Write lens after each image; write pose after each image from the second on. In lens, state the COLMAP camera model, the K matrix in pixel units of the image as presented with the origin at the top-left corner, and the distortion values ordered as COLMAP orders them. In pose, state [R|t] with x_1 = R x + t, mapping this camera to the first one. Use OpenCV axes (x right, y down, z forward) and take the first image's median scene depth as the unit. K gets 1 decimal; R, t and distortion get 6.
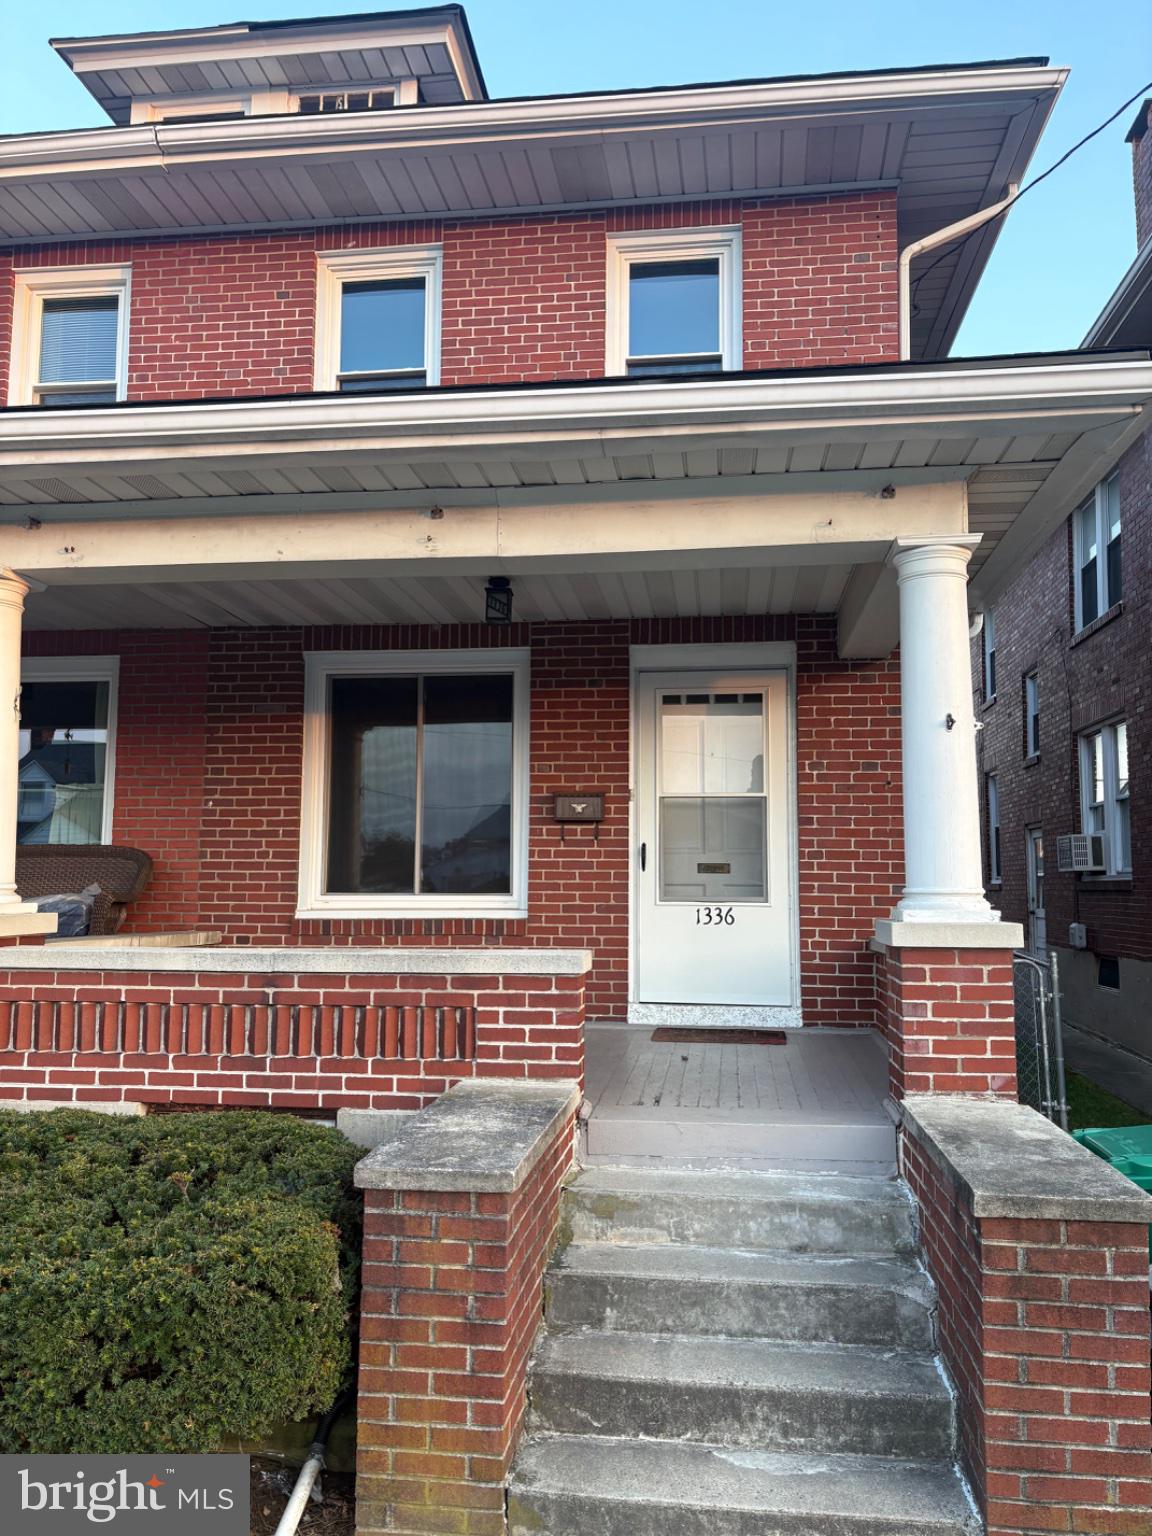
lens RADIAL K [[1158.3, 0, 582.8], [0, 1158.3, 773.5], [0, 0, 1]] dist [0.043530, -0.015180]
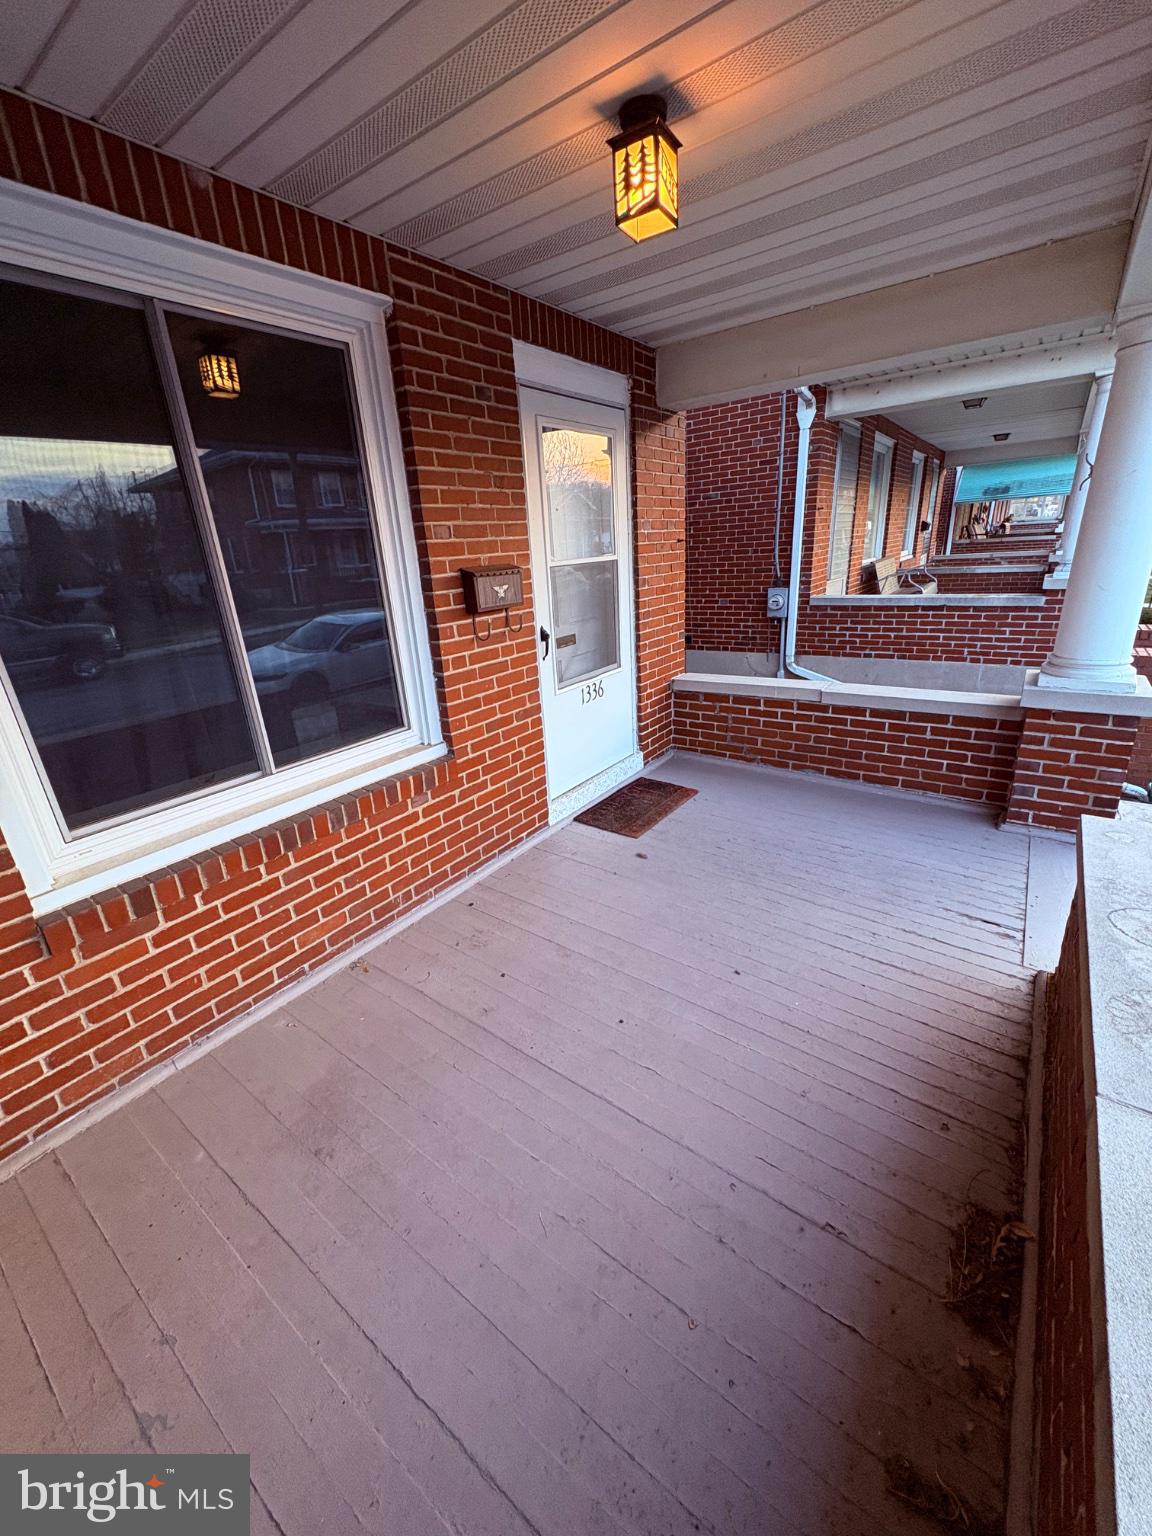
lens RADIAL K [[616.4, 0, 574.8], [0, 616.4, 762.6], [0, 0, 1]] dist [0.009796, 0.000079]
pose [[0.485732, -0.328465, 0.810046, -0.326910], [-0.030551, 0.919766, 0.391276, -0.024121], [-0.873573, -0.214803, 0.436725, 0.764974]]
